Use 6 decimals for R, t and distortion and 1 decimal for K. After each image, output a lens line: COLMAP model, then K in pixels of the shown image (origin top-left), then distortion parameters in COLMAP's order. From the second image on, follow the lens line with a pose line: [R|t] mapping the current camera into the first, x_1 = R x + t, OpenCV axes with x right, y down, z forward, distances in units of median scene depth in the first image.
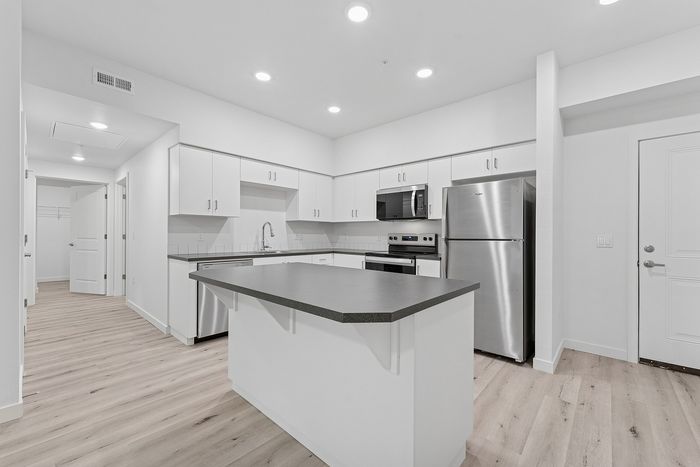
lens RADIAL K [[285.6, 0, 347.8], [0, 285.6, 235.3], [0, 0, 1]] dist [0.004489, 0.000370]
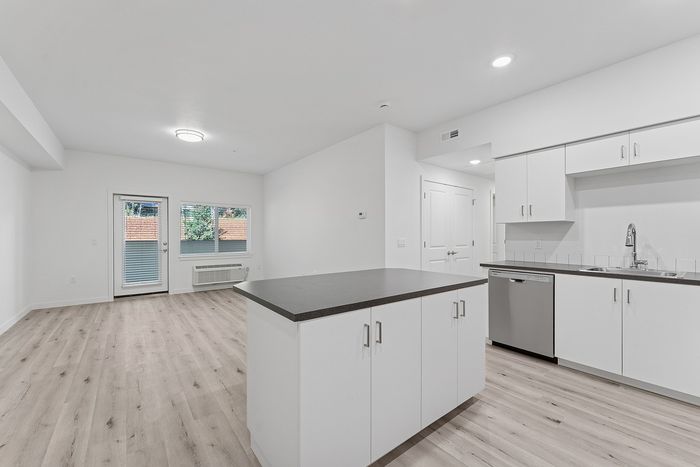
lens RADIAL K [[285.6, 0, 353.7], [0, 285.6, 234.2], [0, 0, 1]] dist [0.004489, 0.000370]
pose [[-0.161153, -0.009033, -0.986888, 0.465421], [-0.003941, 0.999956, -0.008509, -0.015792], [0.986922, 0.002518, -0.161181, 0.514567]]
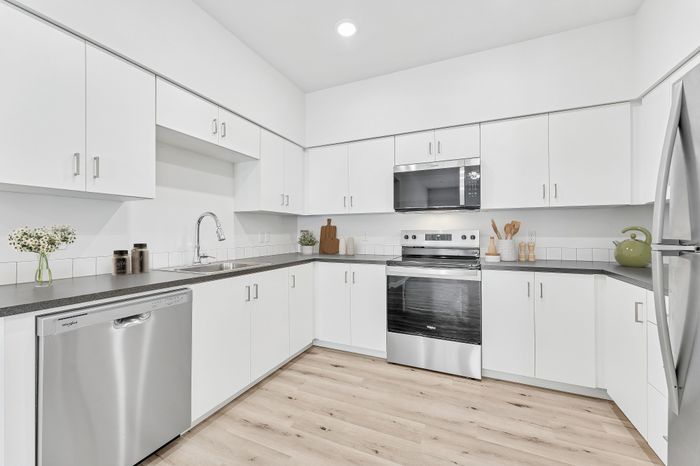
lens RADIAL K [[285.6, 0, 357.3], [0, 285.6, 231.9], [0, 0, 1]] dist [0.004489, 0.000370]
pose [[0.935398, -0.010203, 0.353450, -0.216029], [0.013170, 0.999895, -0.005992, -0.000761], [-0.353352, 0.010260, 0.935434, 0.400877]]
